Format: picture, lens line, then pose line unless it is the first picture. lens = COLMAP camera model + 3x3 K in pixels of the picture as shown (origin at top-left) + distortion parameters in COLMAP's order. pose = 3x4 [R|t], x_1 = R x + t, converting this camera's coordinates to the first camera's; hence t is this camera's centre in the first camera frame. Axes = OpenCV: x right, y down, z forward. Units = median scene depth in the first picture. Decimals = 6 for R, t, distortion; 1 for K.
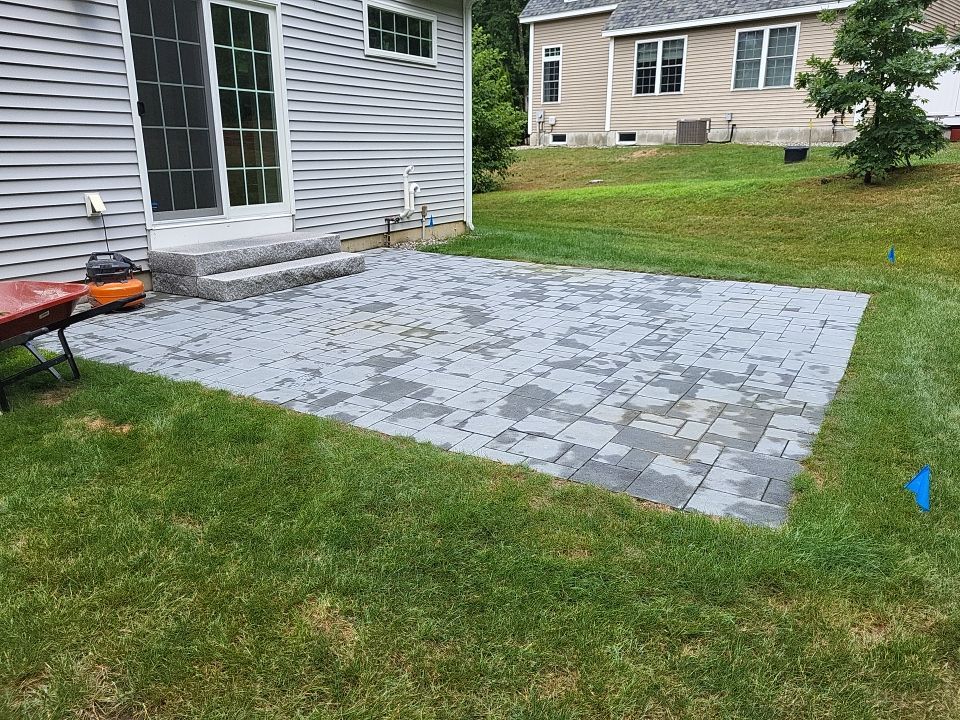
lens RADIAL K [[741.0, 0, 480.0], [0, 741.0, 360.0], [0, 0, 1]] dist [-0.001588, -0.000395]
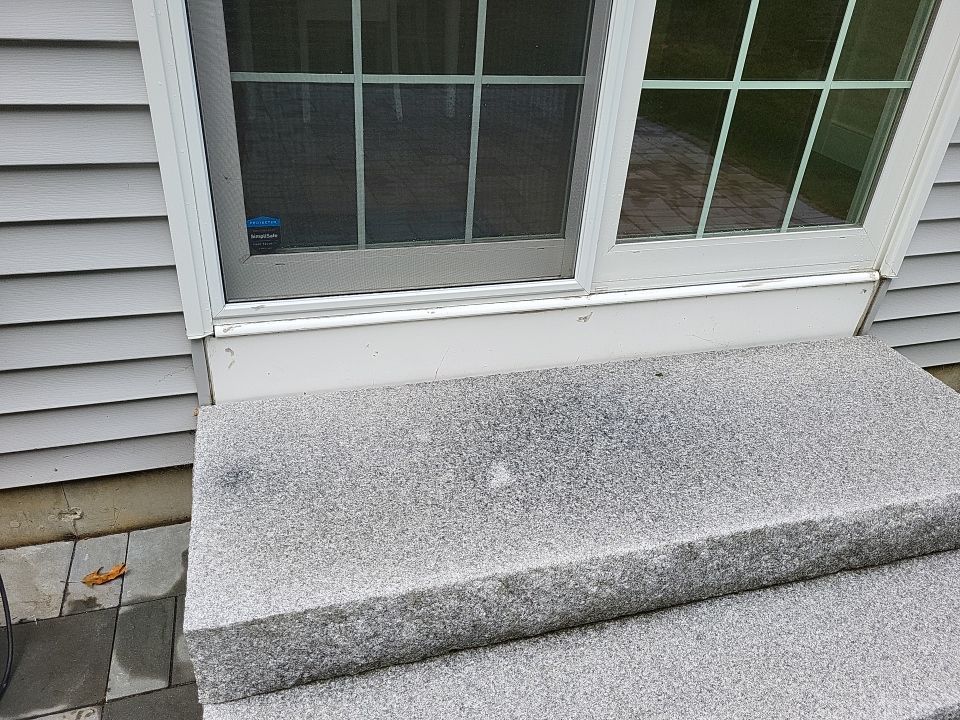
lens RADIAL K [[741.0, 0, 480.0], [0, 741.0, 360.0], [0, 0, 1]] dist [-0.001588, -0.000395]
pose [[0.727323, 0.403139, -0.555410, -0.223076], [-0.248407, 0.909055, 0.334533, -0.244093], [0.639761, -0.105346, 0.761320, 0.794025]]
